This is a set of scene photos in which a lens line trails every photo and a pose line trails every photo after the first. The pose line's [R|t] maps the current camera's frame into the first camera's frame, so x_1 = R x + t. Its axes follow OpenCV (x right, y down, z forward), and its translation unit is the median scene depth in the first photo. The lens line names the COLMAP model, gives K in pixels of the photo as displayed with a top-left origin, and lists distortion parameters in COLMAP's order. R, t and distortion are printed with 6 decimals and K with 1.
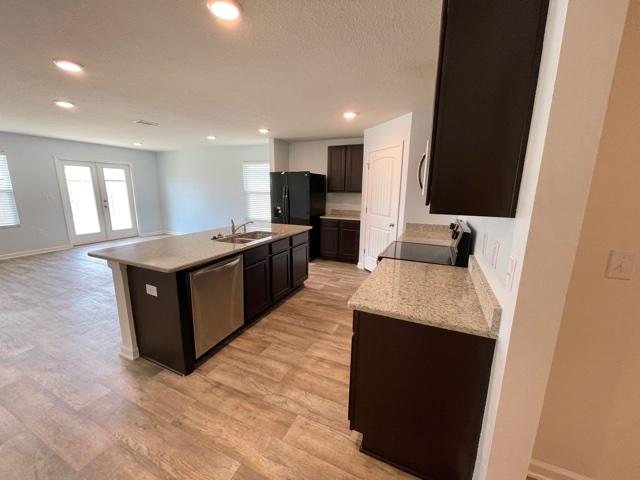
lens RADIAL K [[259.1, 0, 319.3], [0, 259.1, 241.0], [0, 0, 1]] dist [-0.000187, -0.000082]
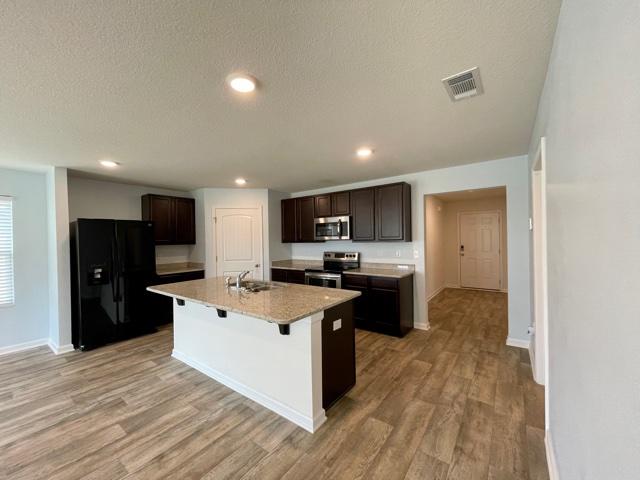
lens RADIAL K [[259.1, 0, 319.3], [0, 259.1, 241.0], [0, 0, 1]] dist [-0.000187, -0.000082]
pose [[0.208162, -0.025978, 0.977749, -0.984293], [0.217127, 0.975932, -0.020297, -0.092036], [-0.953690, 0.216521, 0.208792, 0.420108]]
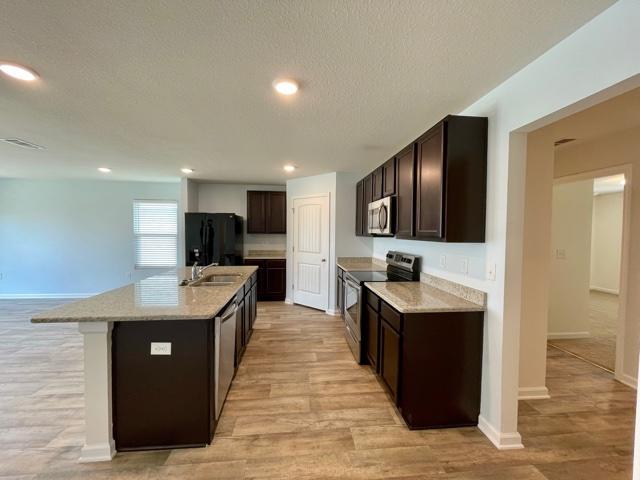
lens RADIAL K [[259.1, 0, 319.3], [0, 259.1, 241.0], [0, 0, 1]] dist [-0.000187, -0.000082]
pose [[0.863074, -0.021106, 0.504636, -0.345238], [0.101996, 0.985826, -0.133210, 0.007361], [-0.494672, 0.166441, 0.852993, -0.007769]]
